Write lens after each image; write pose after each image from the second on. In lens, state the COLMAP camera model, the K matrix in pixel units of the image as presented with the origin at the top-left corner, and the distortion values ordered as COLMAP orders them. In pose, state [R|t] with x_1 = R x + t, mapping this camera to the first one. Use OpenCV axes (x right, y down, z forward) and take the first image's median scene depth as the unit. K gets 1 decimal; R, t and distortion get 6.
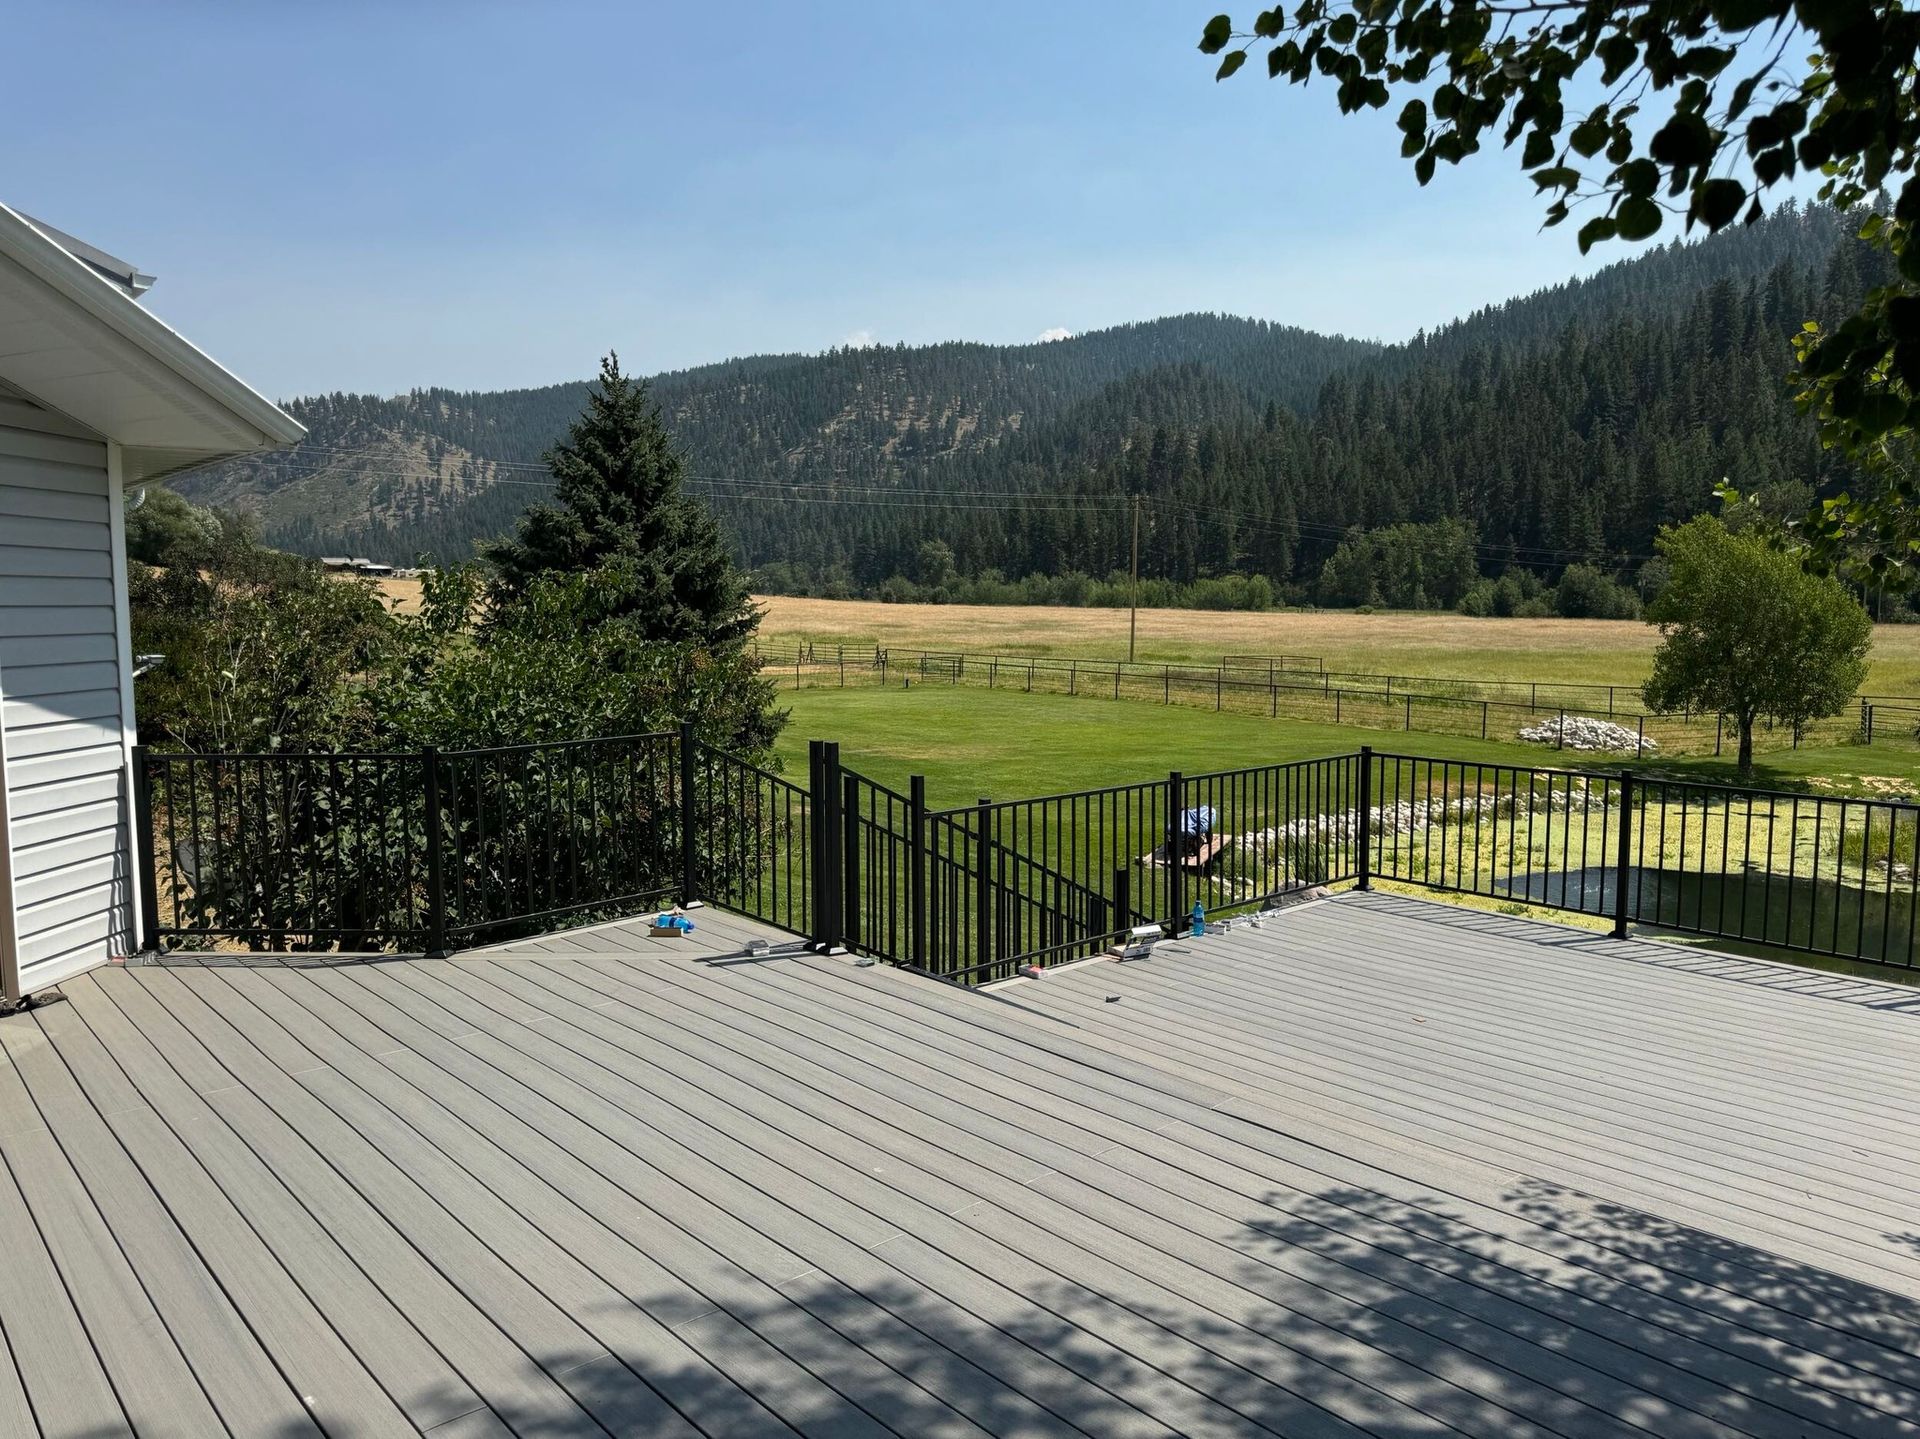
lens RADIAL K [[1353.2, 0, 967.6], [0, 1353.2, 729.9], [0, 0, 1]] dist [0.056204, -0.056378]
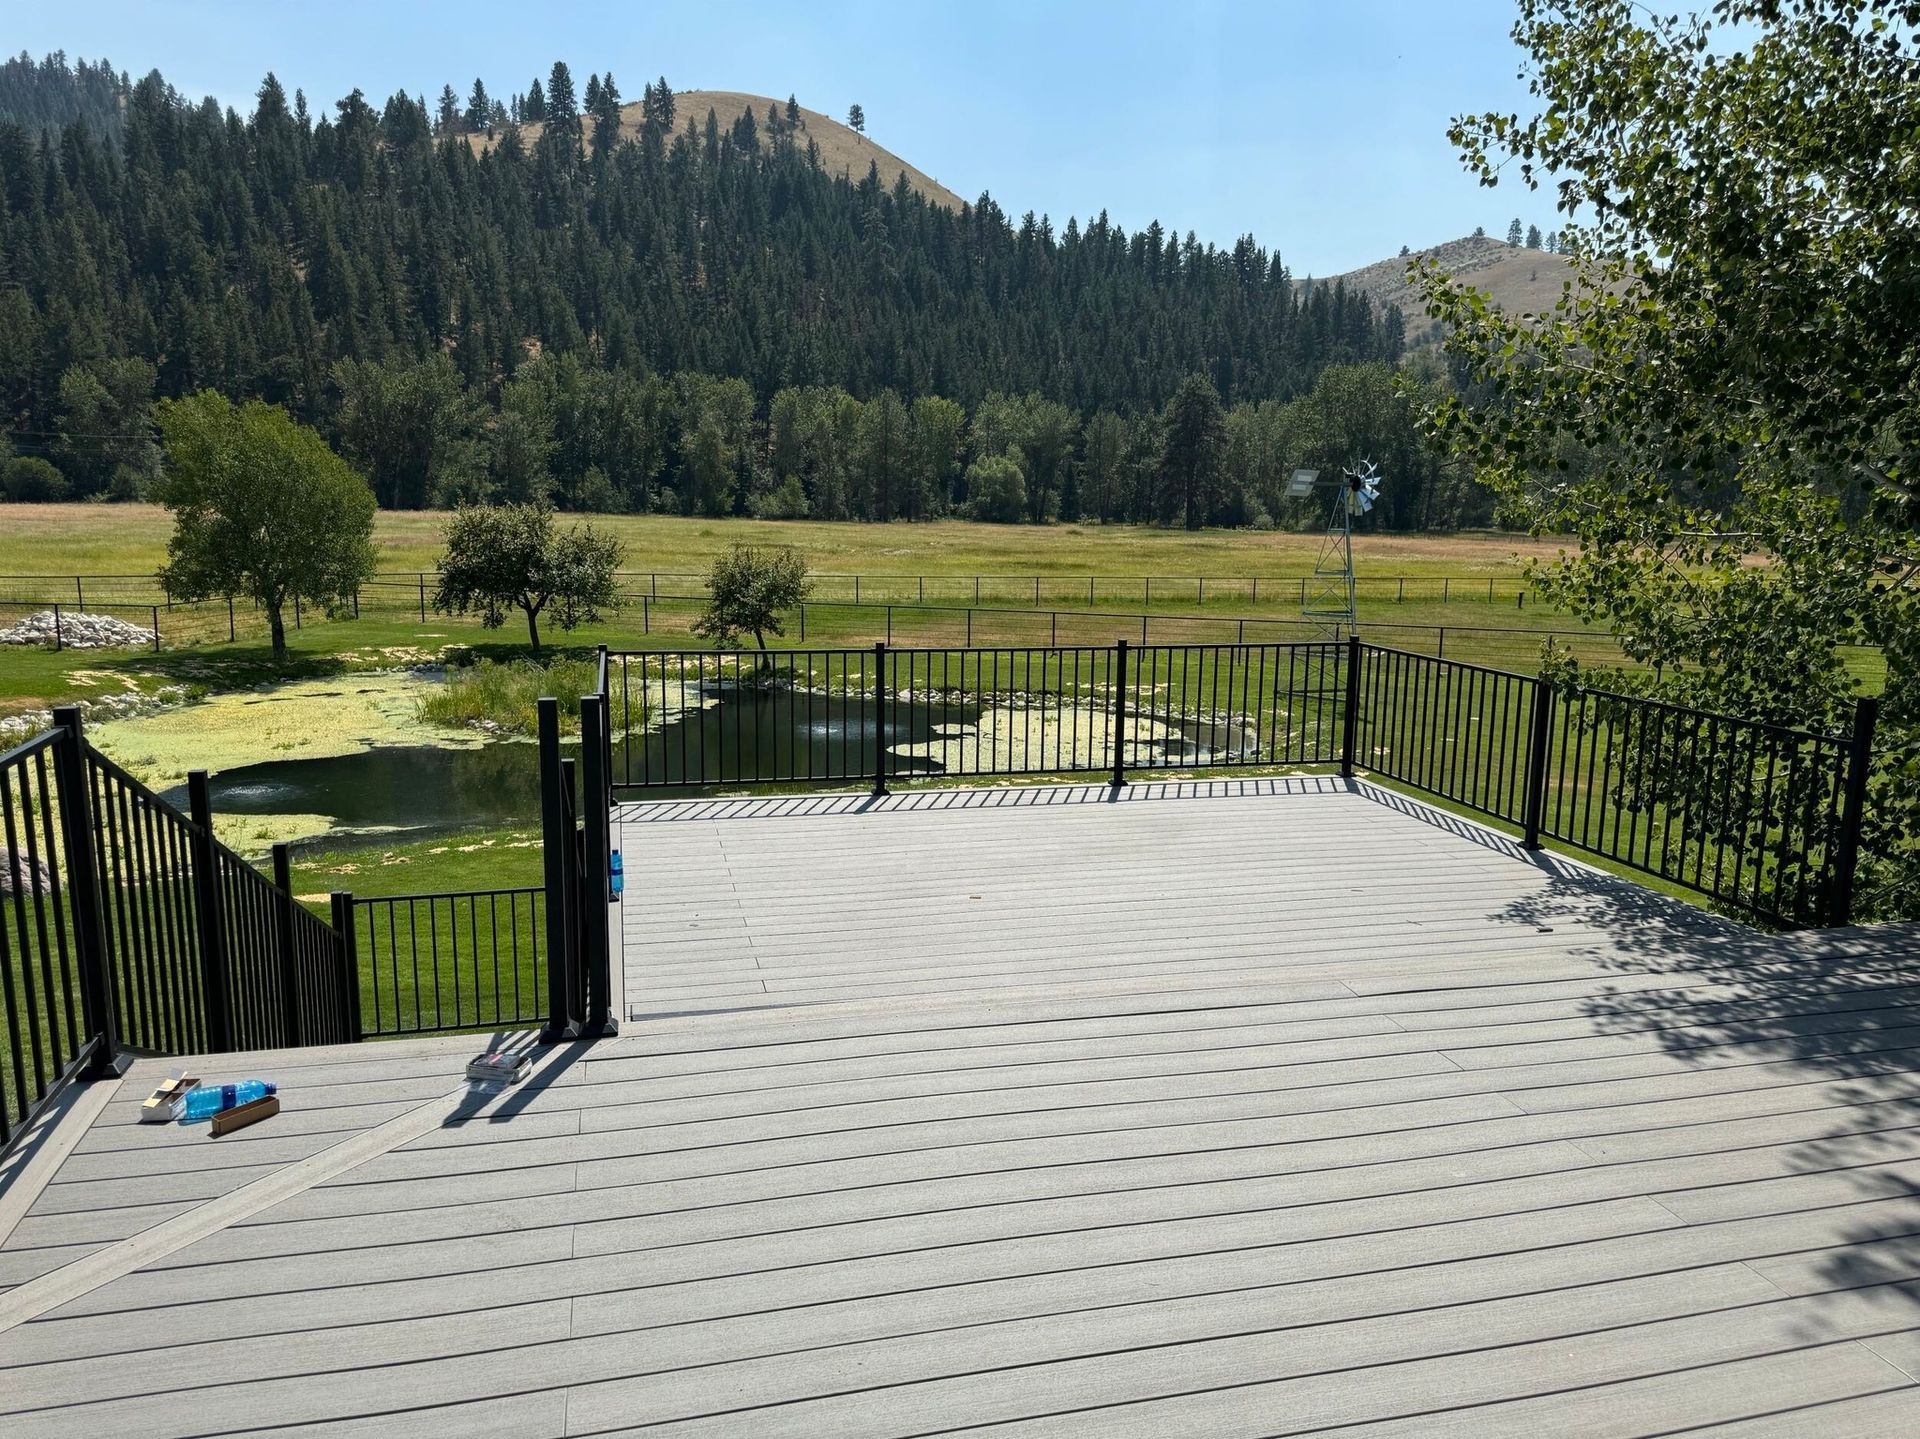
lens RADIAL K [[1353.2, 0, 967.6], [0, 1353.2, 729.9], [0, 0, 1]] dist [0.056204, -0.056378]
pose [[0.462724, -0.145777, 0.874435, -0.087483], [0.071120, 0.989312, 0.127294, -0.006830], [-0.883645, 0.003288, 0.468146, 0.086238]]
